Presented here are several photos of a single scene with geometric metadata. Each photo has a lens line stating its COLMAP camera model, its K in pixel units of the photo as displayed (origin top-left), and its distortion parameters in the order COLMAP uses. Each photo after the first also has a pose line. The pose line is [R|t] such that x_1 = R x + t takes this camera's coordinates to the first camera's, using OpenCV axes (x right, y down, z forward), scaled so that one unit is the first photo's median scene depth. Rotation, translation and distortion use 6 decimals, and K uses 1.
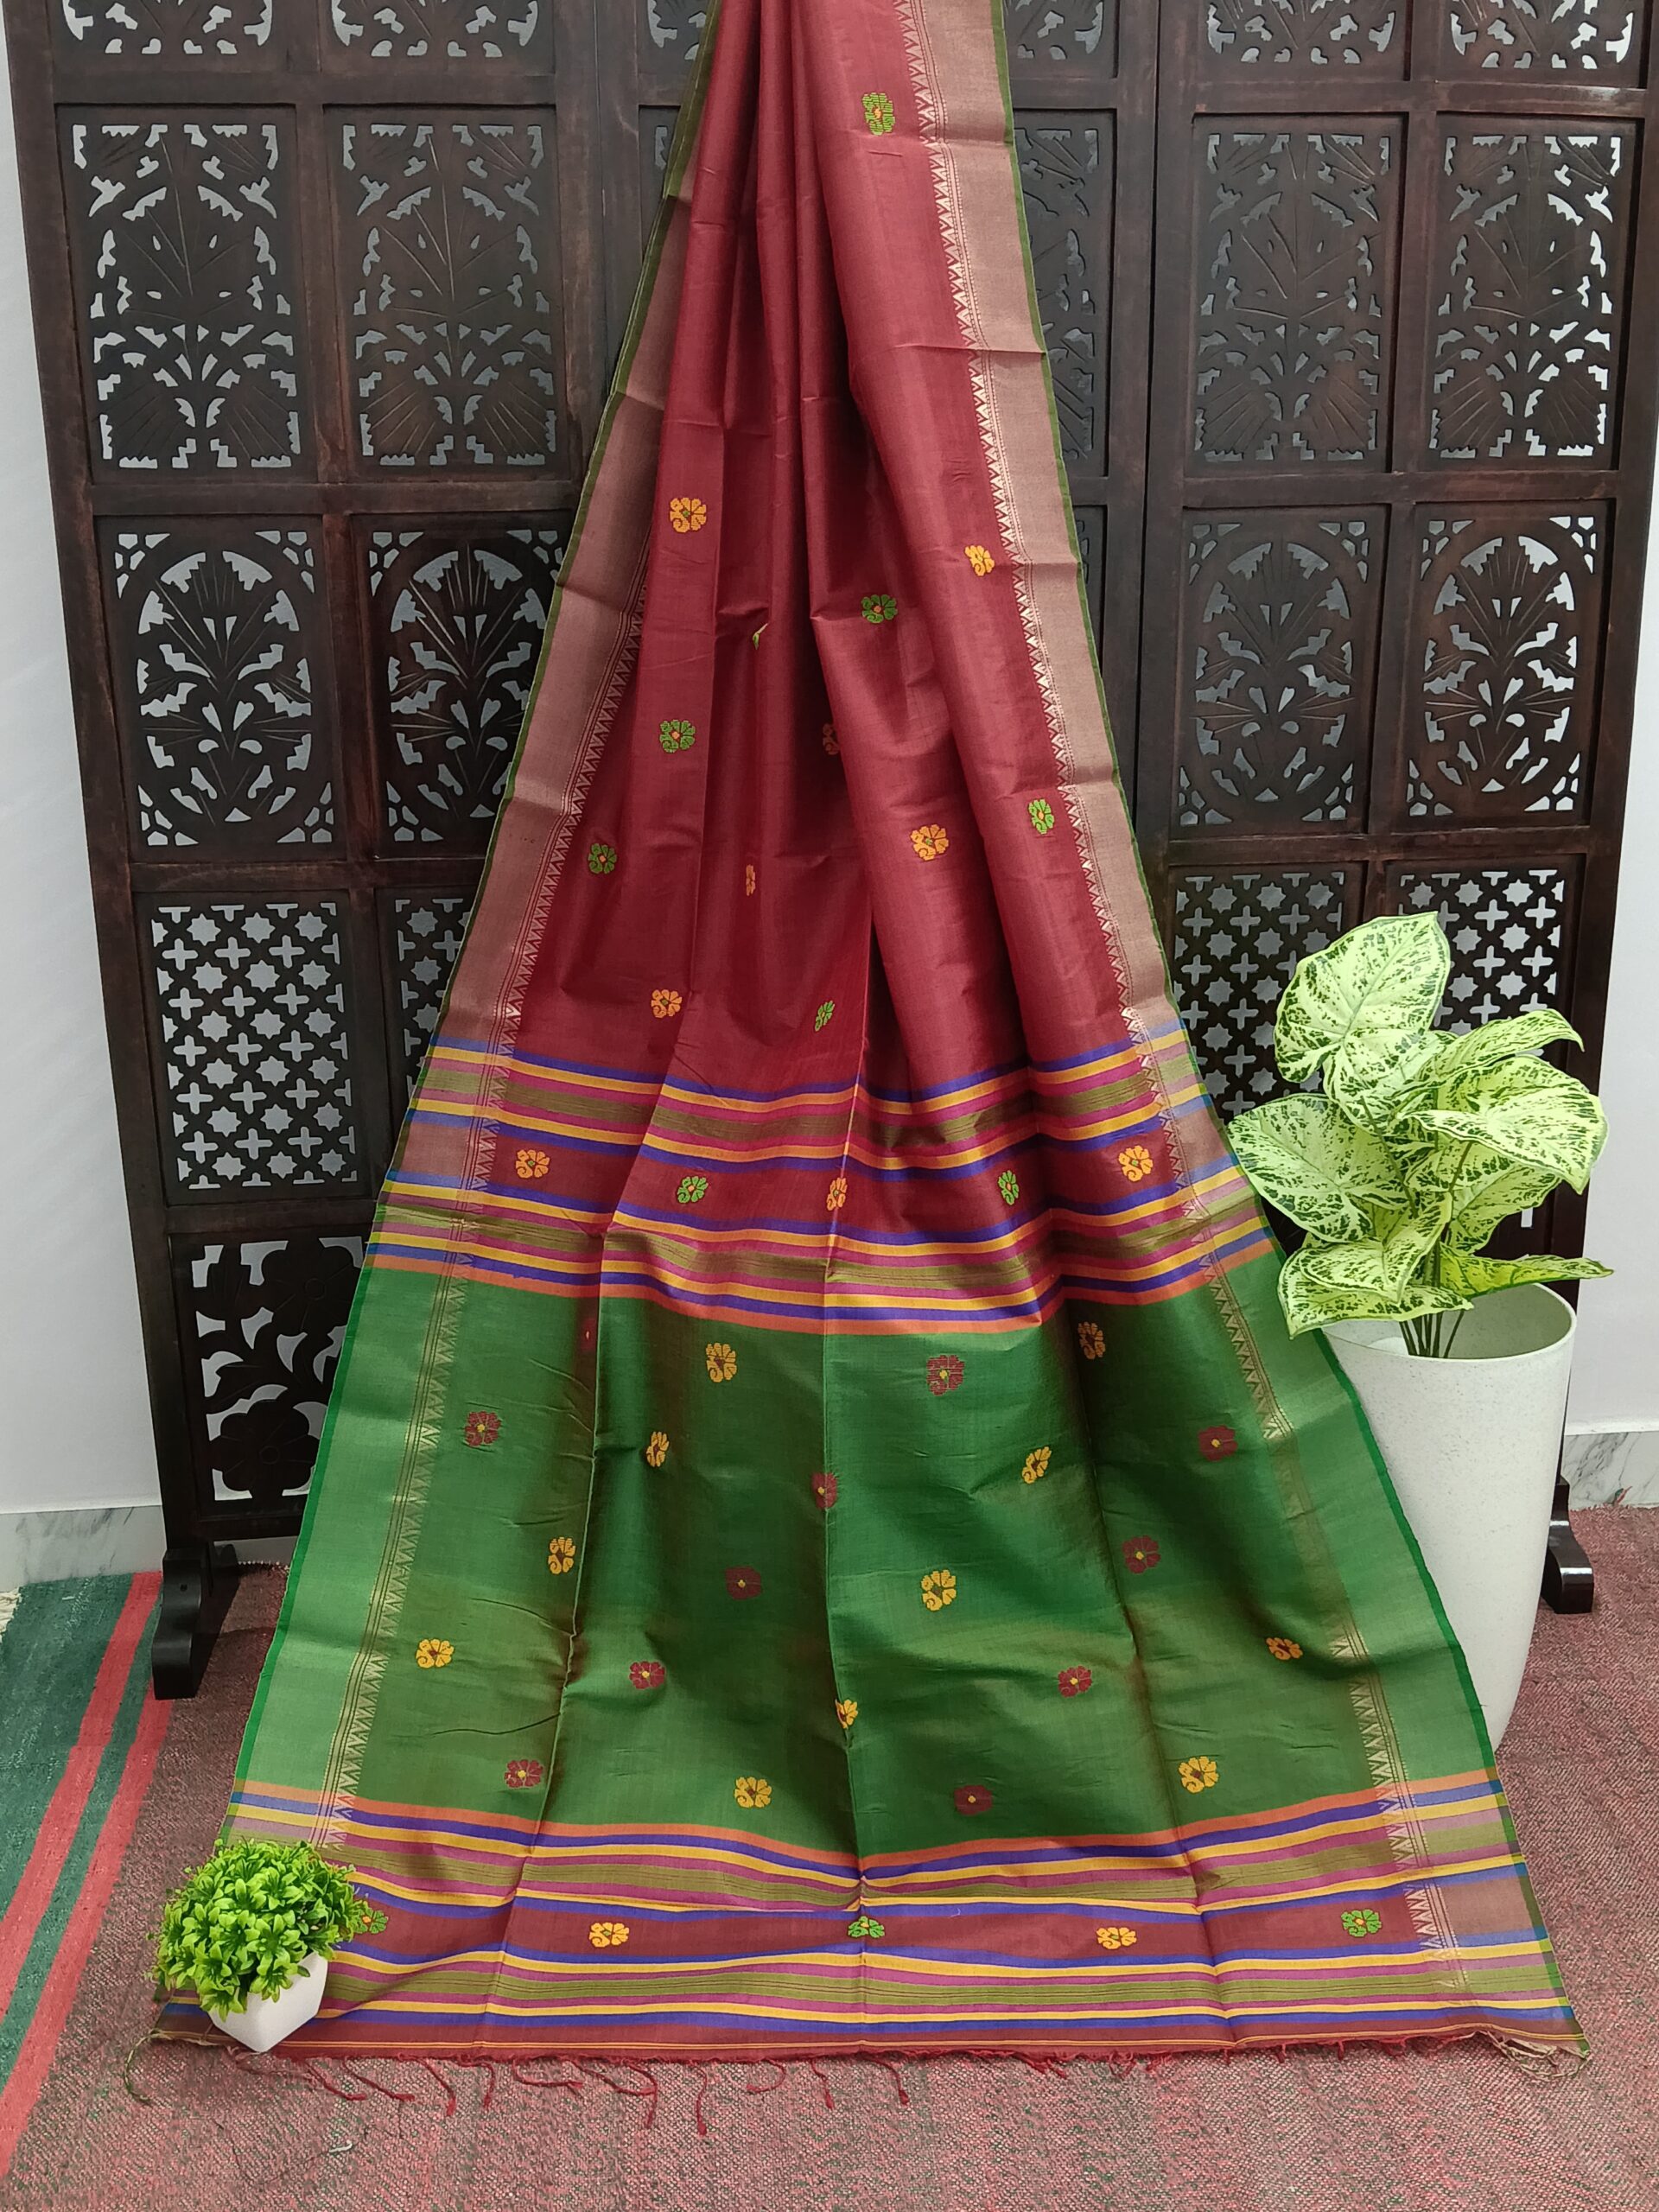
lens RADIAL K [[2076.8, 0, 809.8], [0, 2076.8, 1120.9], [0, 0, 1]] dist [-0.027842, 0.000000]
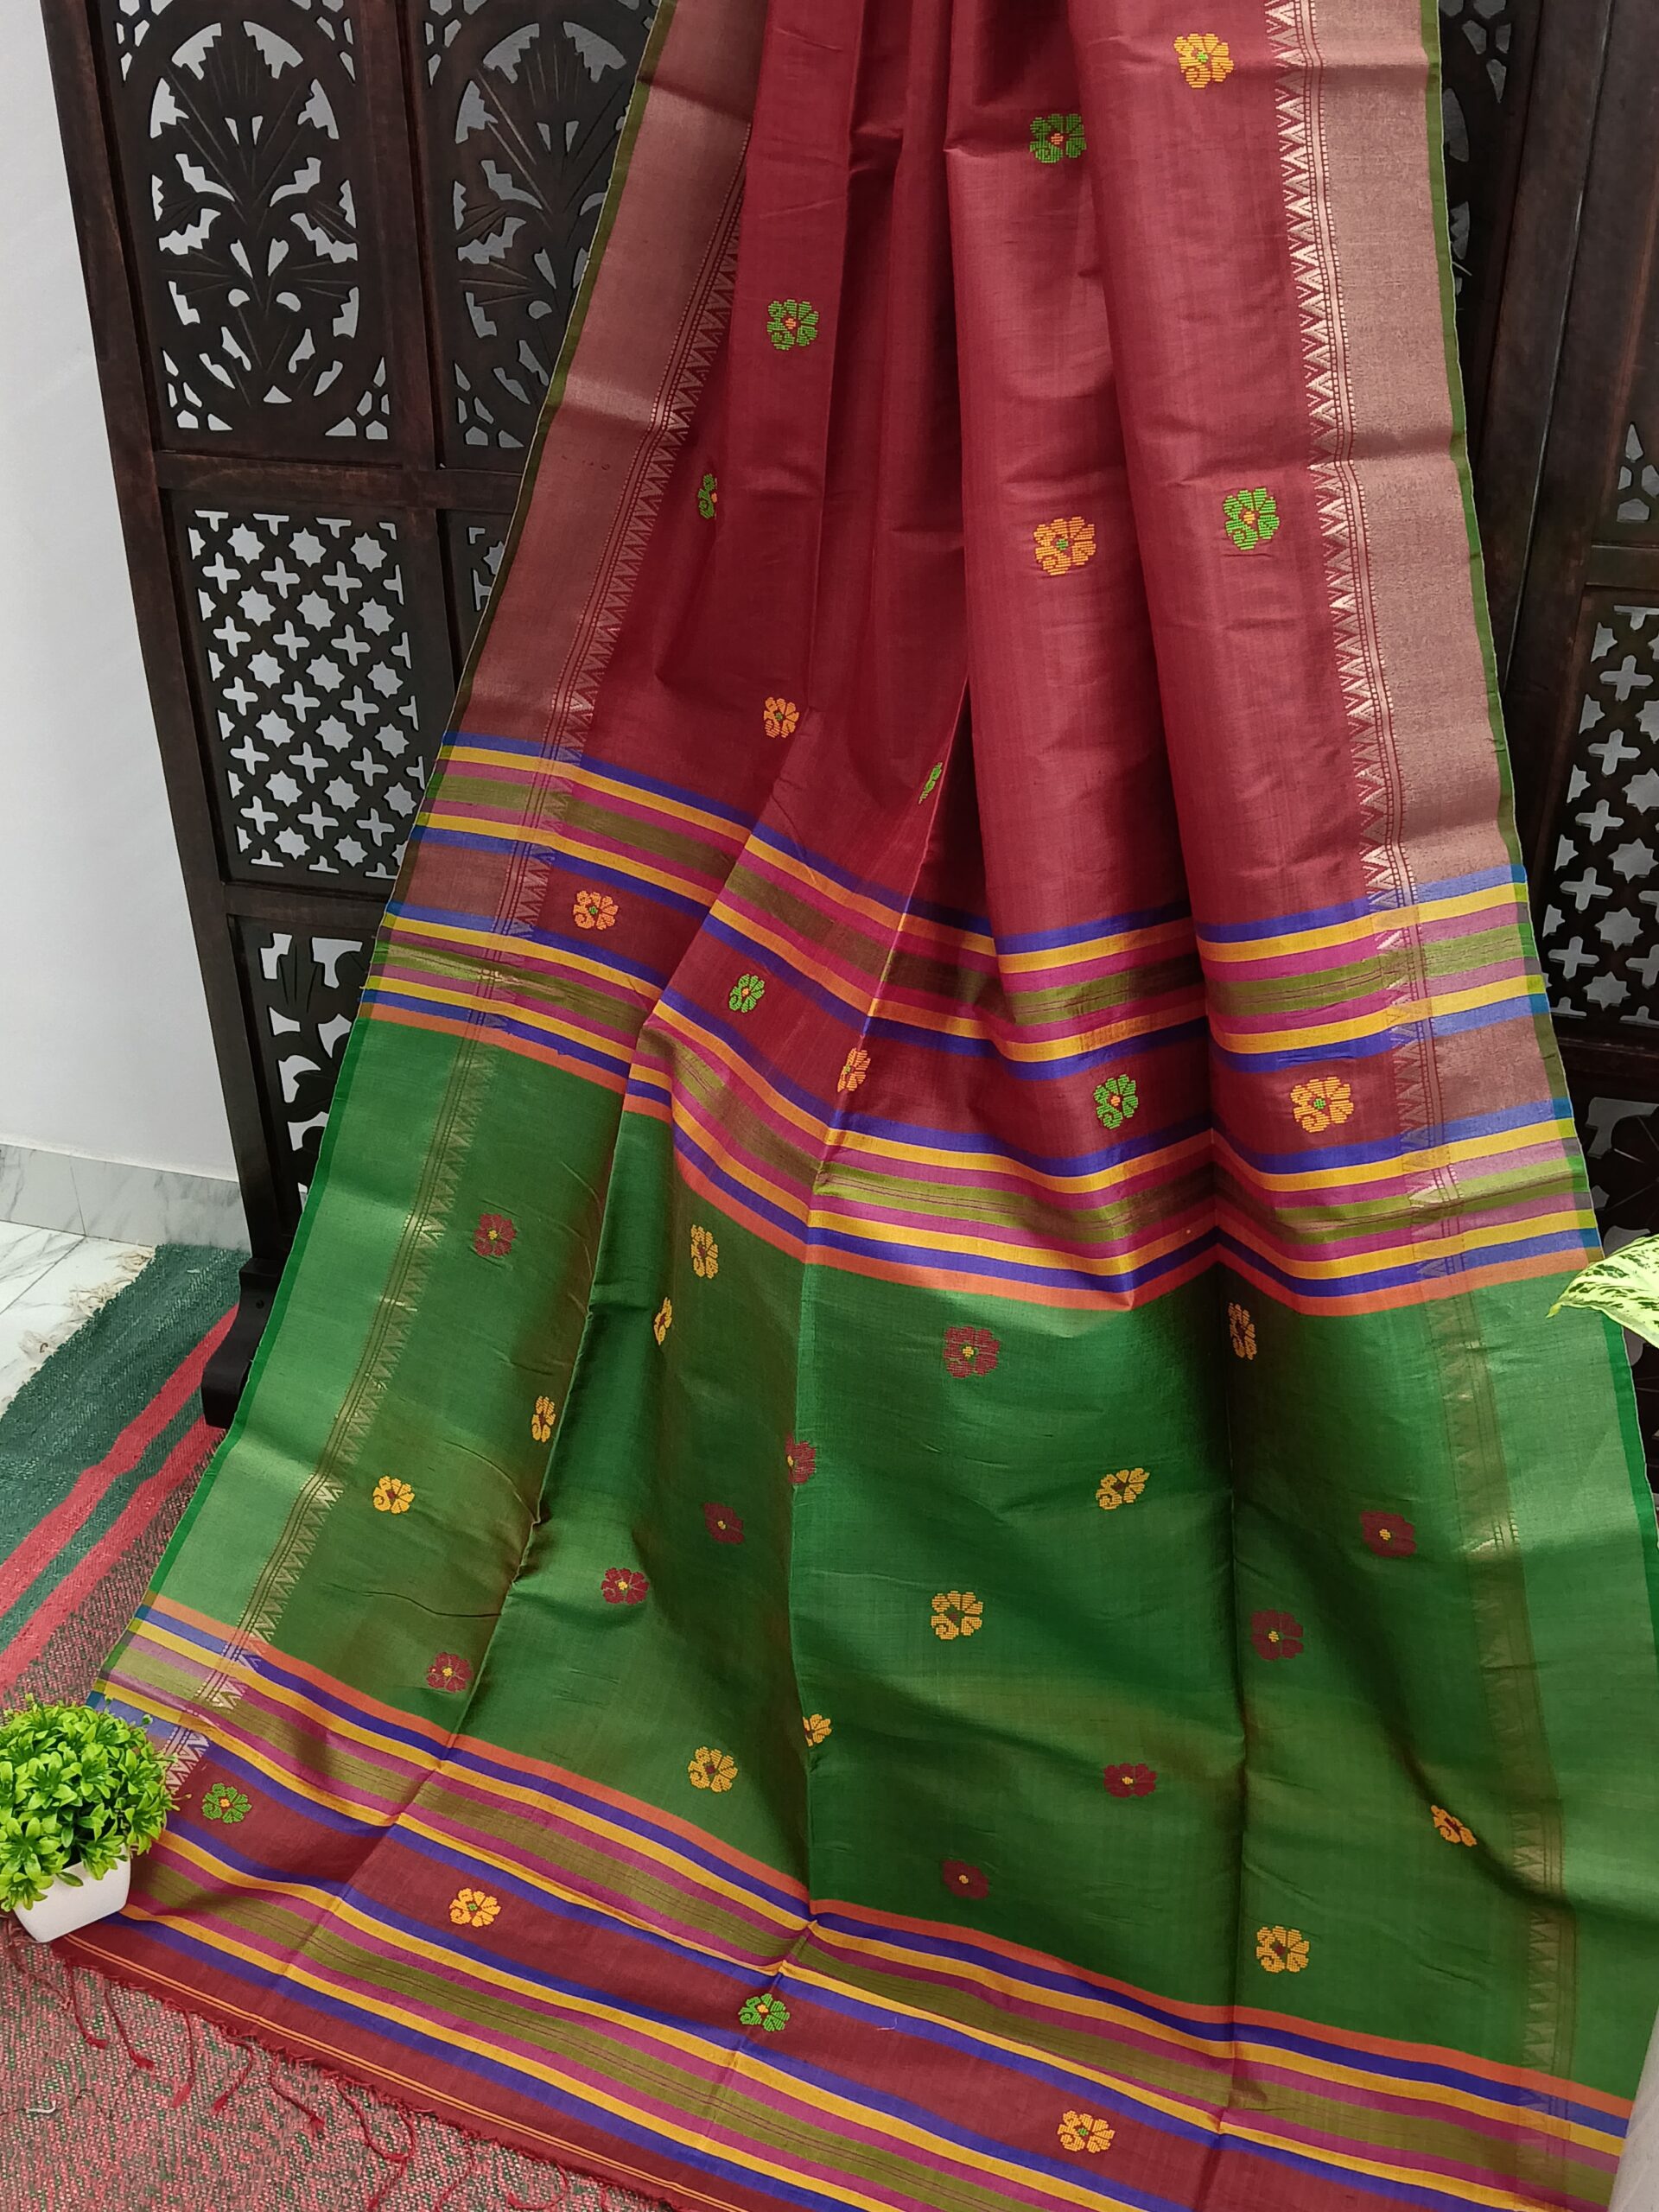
lens RADIAL K [[2076.8, 0, 781.8], [0, 2076.8, 1117.6], [0, 0, 1]] dist [-0.027842, 0.000000]
pose [[0.921331, 0.192532, -0.337759, 0.199373], [-0.108892, 0.961787, 0.251212, -0.104102], [0.373218, -0.194670, 0.907090, 0.334449]]
